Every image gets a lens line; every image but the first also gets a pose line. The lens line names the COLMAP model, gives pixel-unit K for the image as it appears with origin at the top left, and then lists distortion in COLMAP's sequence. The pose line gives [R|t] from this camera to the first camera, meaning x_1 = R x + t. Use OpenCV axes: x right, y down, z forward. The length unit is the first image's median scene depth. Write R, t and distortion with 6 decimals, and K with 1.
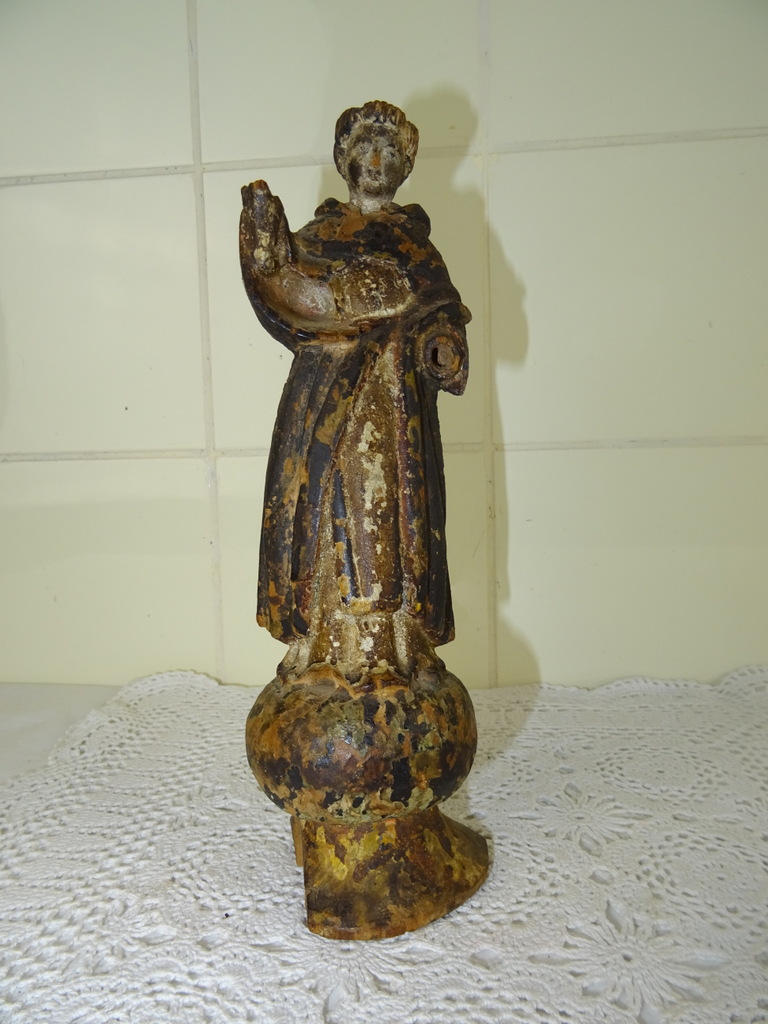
lens RADIAL K [[726.4, 0, 383.8], [0, 726.4, 514.6], [0, 0, 1]] dist [0.003069, -0.015043]
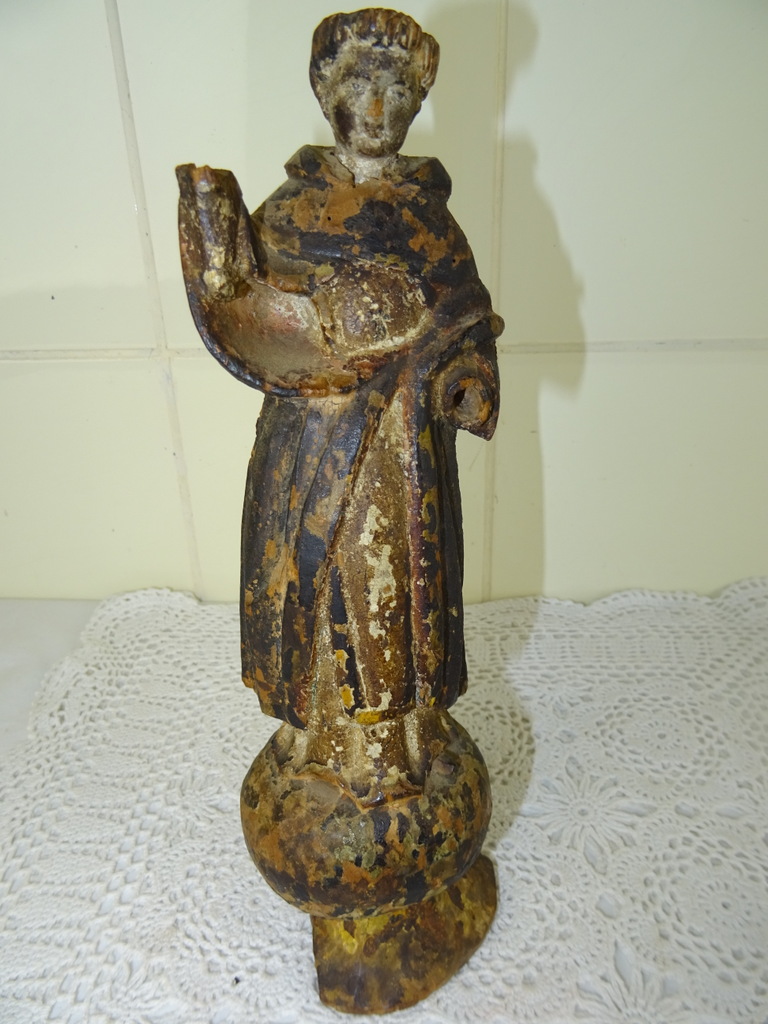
lens RADIAL K [[726.4, 0, 383.8], [0, 726.4, 514.1], [0, 0, 1]] dist [0.003069, -0.015043]
pose [[0.998969, -0.022519, 0.039428, -0.039389], [0.008331, 0.944505, 0.328392, -0.367345], [-0.044635, -0.327725, 0.943718, 0.263591]]
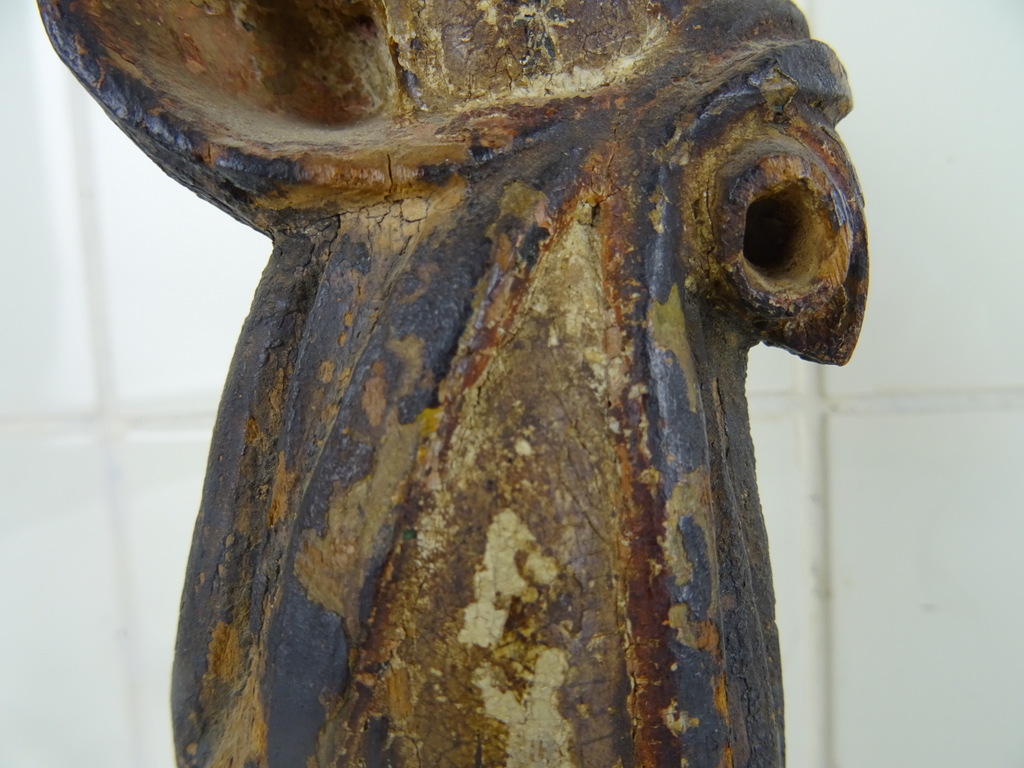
lens RADIAL K [[726.4, 0, 510.9], [0, 726.4, 381.1], [0, 0, 1]] dist [0.003069, -0.015043]
pose [[0.995357, -0.016658, -0.094805, 0.004625], [0.015770, 0.999825, -0.010112, -0.166882], [0.094956, 0.008570, 0.995445, 0.746544]]
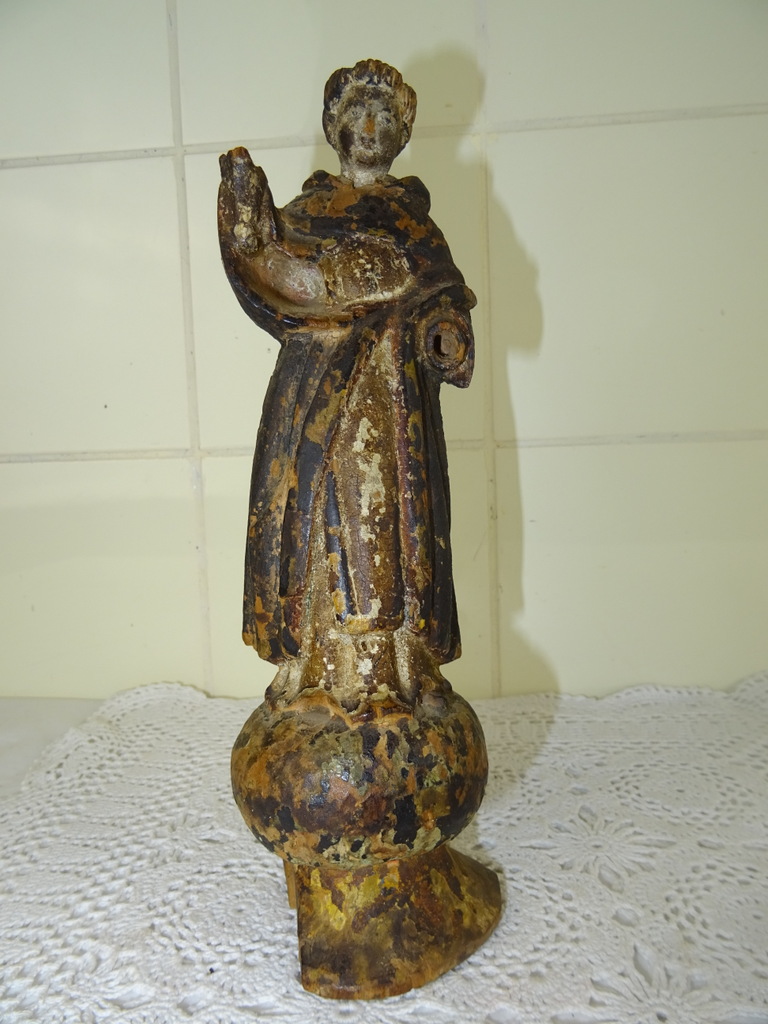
lens RADIAL K [[726.4, 0, 384.0], [0, 726.4, 513.5], [0, 0, 1]] dist [0.003069, -0.015043]
pose [[0.999905, -0.009697, 0.009812, -0.006745], [0.009667, 0.999948, 0.003130, -0.012397], [-0.009842, -0.003035, 0.999947, 0.104067]]
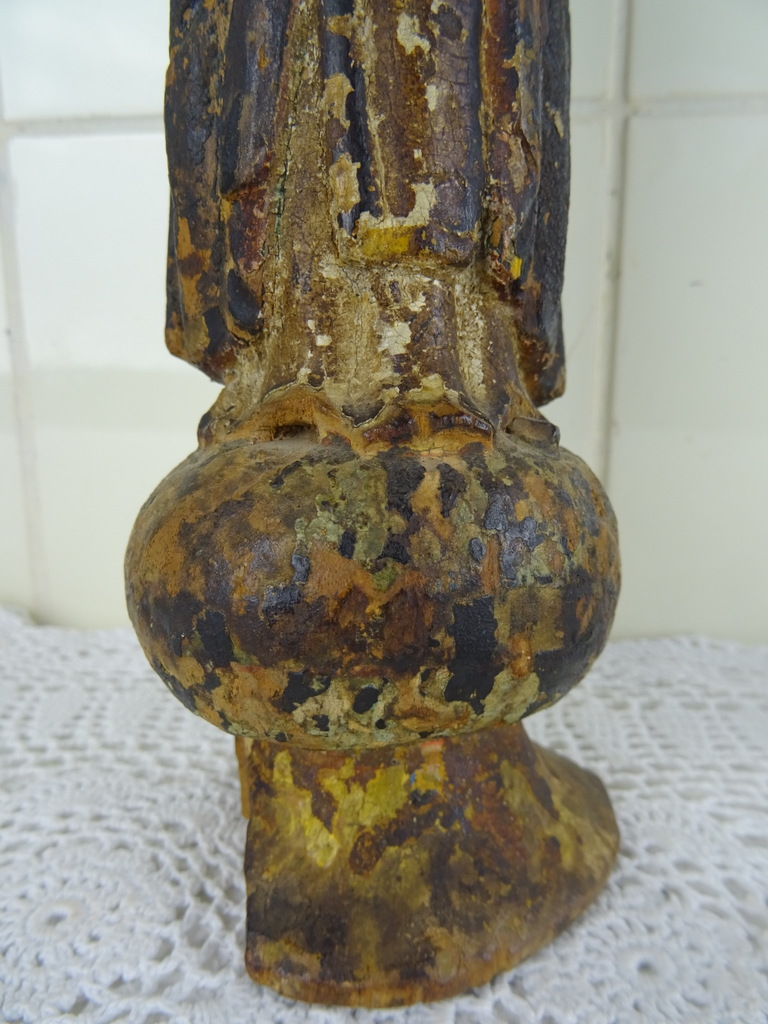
lens RADIAL K [[726.4, 0, 385.4], [0, 726.4, 511.1], [0, 0, 1]] dist [0.003069, -0.015043]
pose [[0.999615, 0.027685, 0.001606, -0.026471], [-0.027704, 0.994378, 0.102202, 0.229748], [0.001233, -0.102207, 0.994762, 0.559151]]
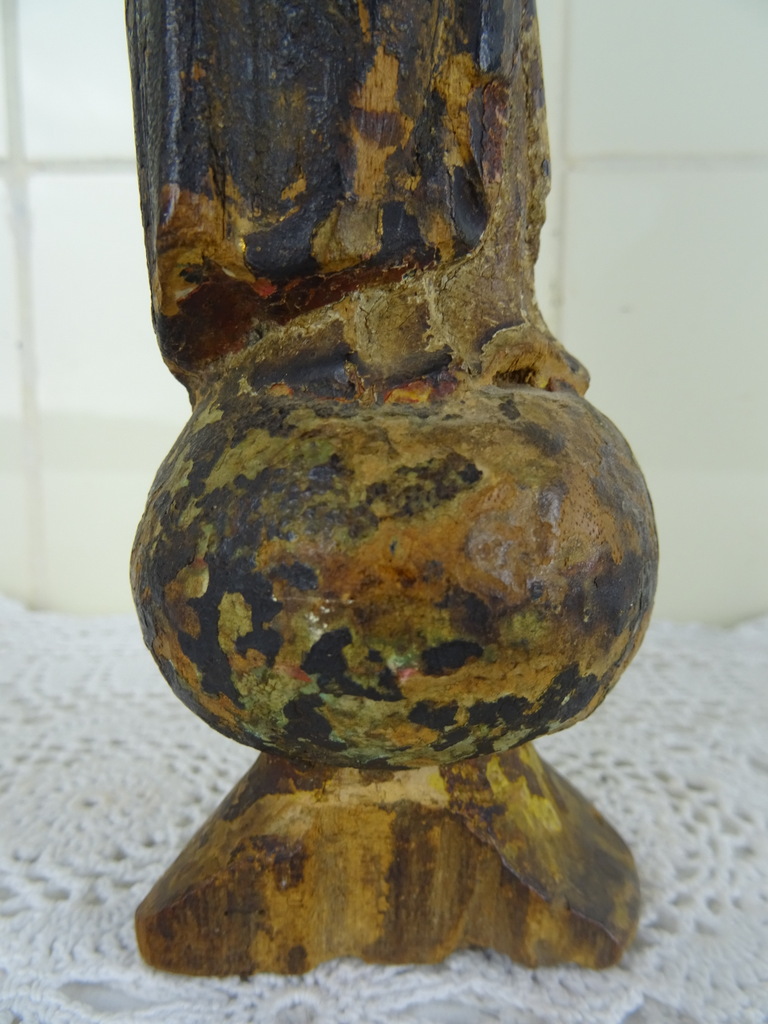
lens RADIAL K [[726.4, 0, 391.1], [0, 726.4, 508.6], [0, 0, 1]] dist [0.003069, -0.015043]
pose [[0.998134, 0.033568, 0.051012, -0.044507], [-0.035486, 0.998678, 0.037184, 0.294671], [-0.049697, -0.038925, 0.998006, 0.462045]]
